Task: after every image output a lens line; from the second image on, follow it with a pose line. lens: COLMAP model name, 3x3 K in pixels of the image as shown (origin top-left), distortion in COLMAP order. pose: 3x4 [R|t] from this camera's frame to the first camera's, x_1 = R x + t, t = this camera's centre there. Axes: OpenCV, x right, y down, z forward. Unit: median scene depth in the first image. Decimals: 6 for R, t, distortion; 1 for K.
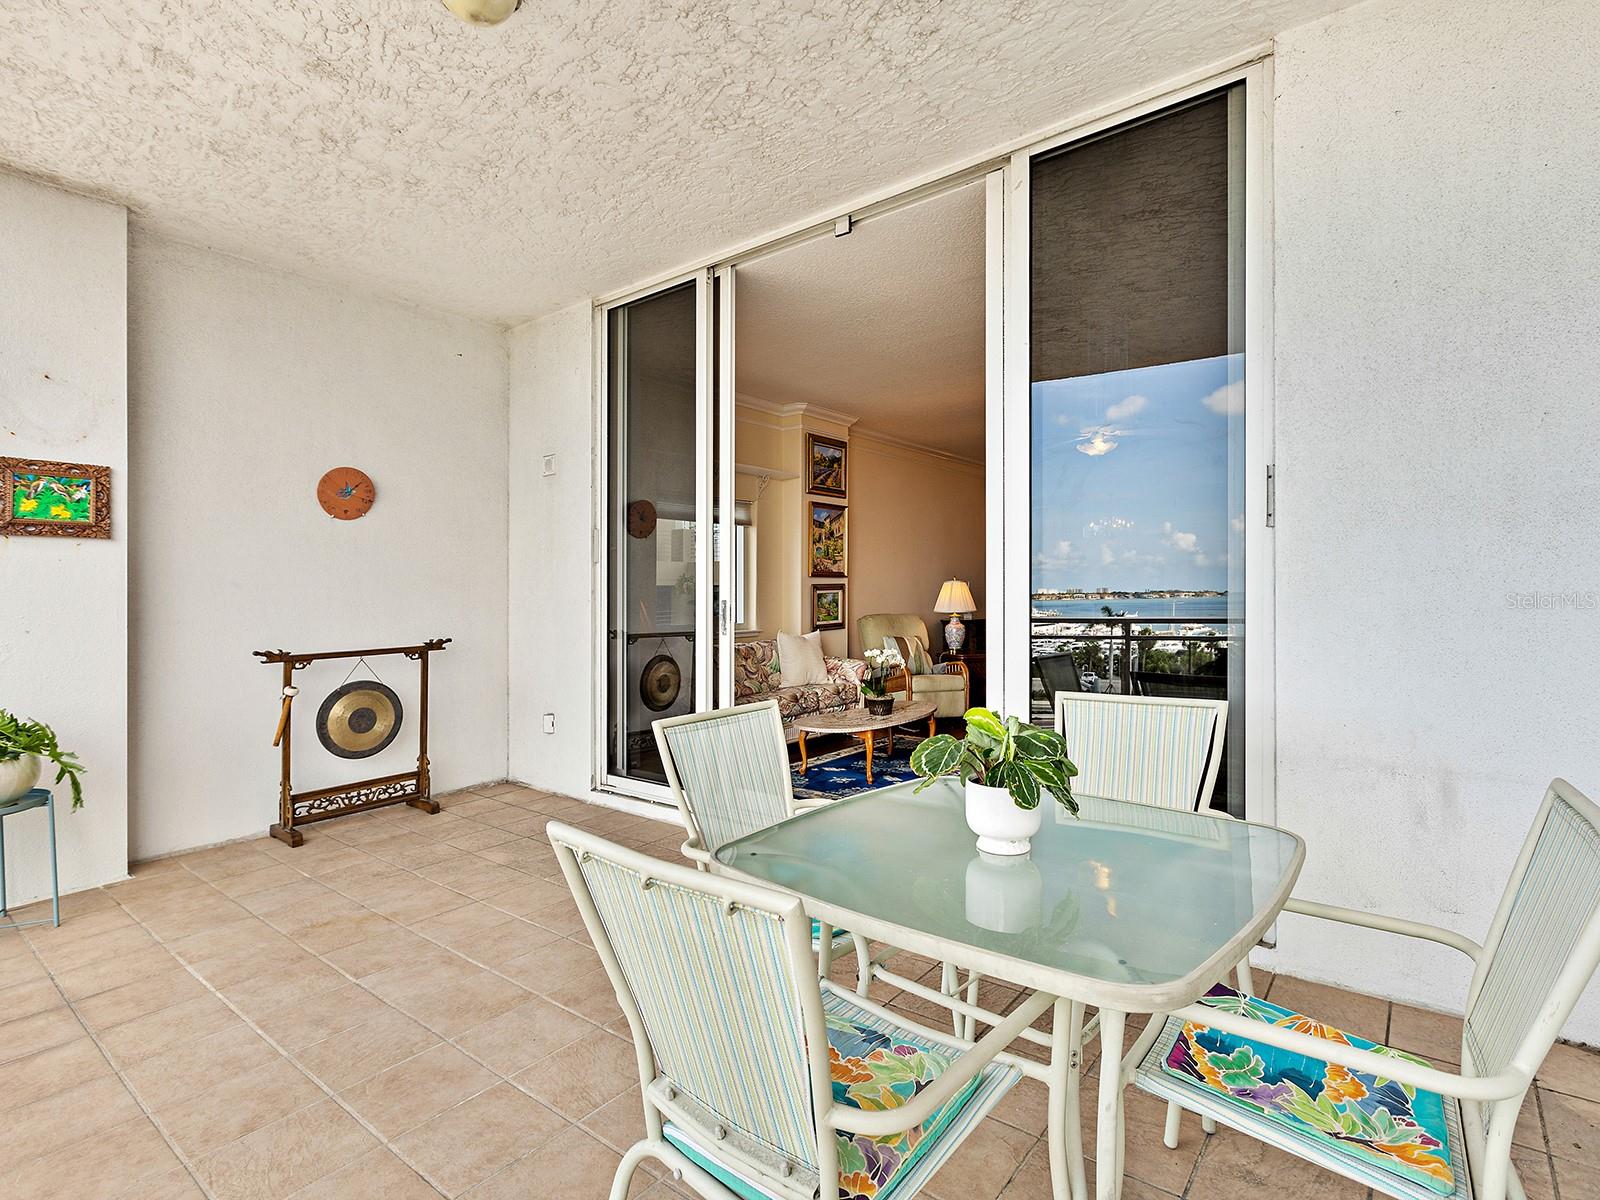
lens RADIAL K [[804.3, 0, 806.8], [0, 804.3, 577.7], [0, 0, 1]] dist [-0.001805, 0.000465]
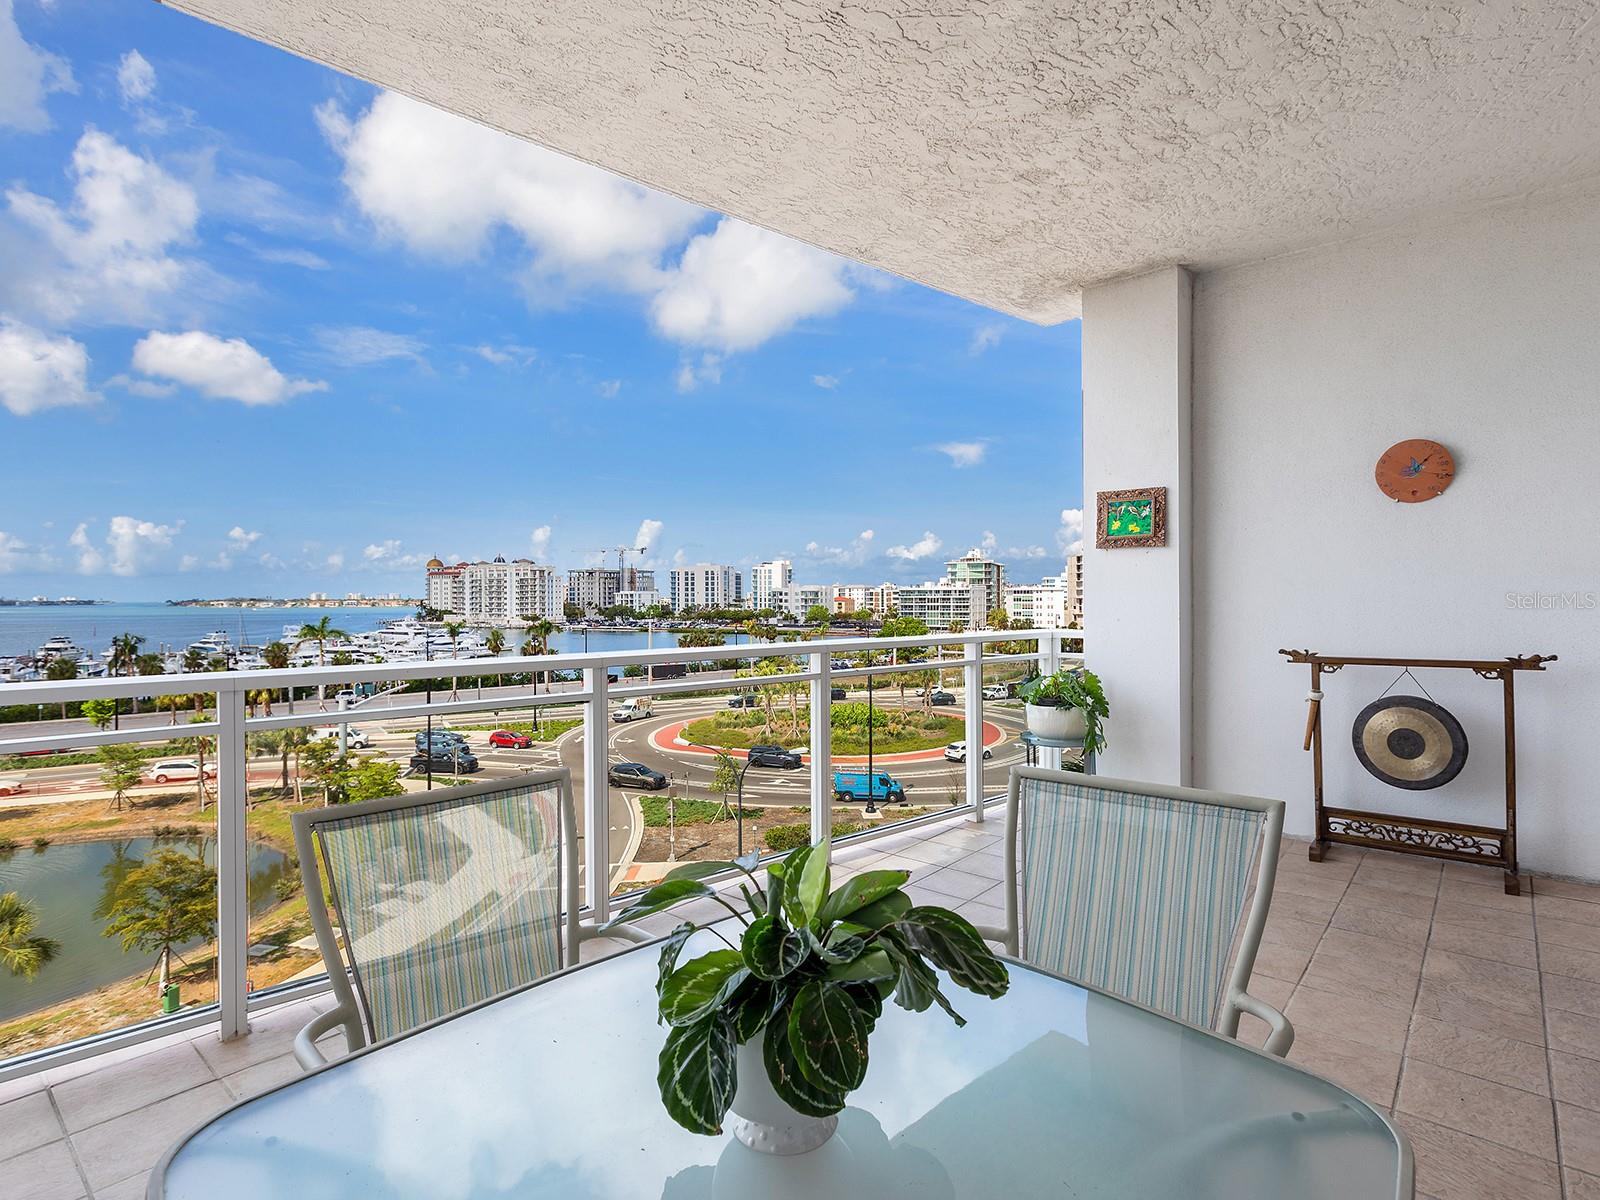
lens RADIAL K [[804.3, 0, 806.8], [0, 804.3, 577.7], [0, 0, 1]] dist [-0.001805, 0.000465]
pose [[-0.047496, -0.010024, -0.998821, 0.319563], [0.026983, 0.999572, -0.011315, -0.001167], [0.998507, -0.027489, -0.047205, 0.443613]]
